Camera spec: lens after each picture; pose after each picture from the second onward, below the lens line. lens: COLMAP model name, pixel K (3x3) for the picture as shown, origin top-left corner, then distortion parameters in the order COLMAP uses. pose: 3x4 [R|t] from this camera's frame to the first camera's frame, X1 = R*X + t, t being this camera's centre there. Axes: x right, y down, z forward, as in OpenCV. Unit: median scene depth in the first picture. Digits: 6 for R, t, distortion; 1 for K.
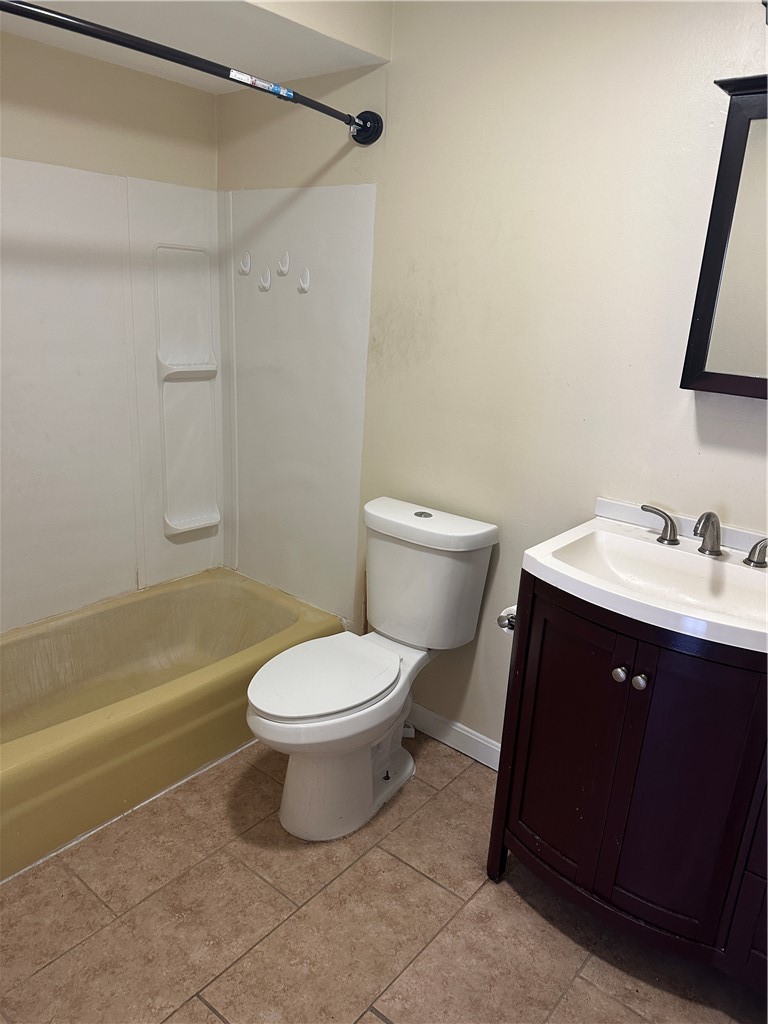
lens RADIAL K [[727.5, 0, 384.8], [0, 727.5, 517.5], [0, 0, 1]] dist [0.003168, -0.005242]
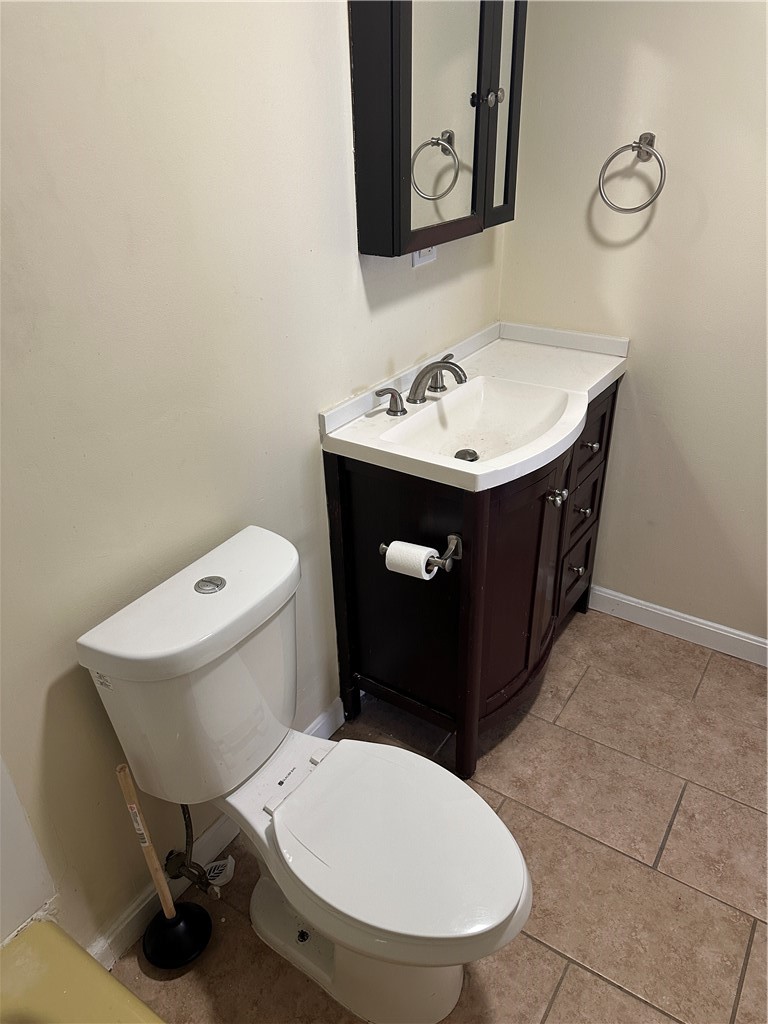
lens RADIAL K [[727.5, 0, 384.8], [0, 727.5, 517.5], [0, 0, 1]] dist [0.003168, -0.005242]
pose [[-0.100103, -0.559146, 0.823004, -0.536408], [0.298769, 0.772095, 0.560898, -0.441281], [-0.949061, 0.302035, 0.089767, 1.017142]]
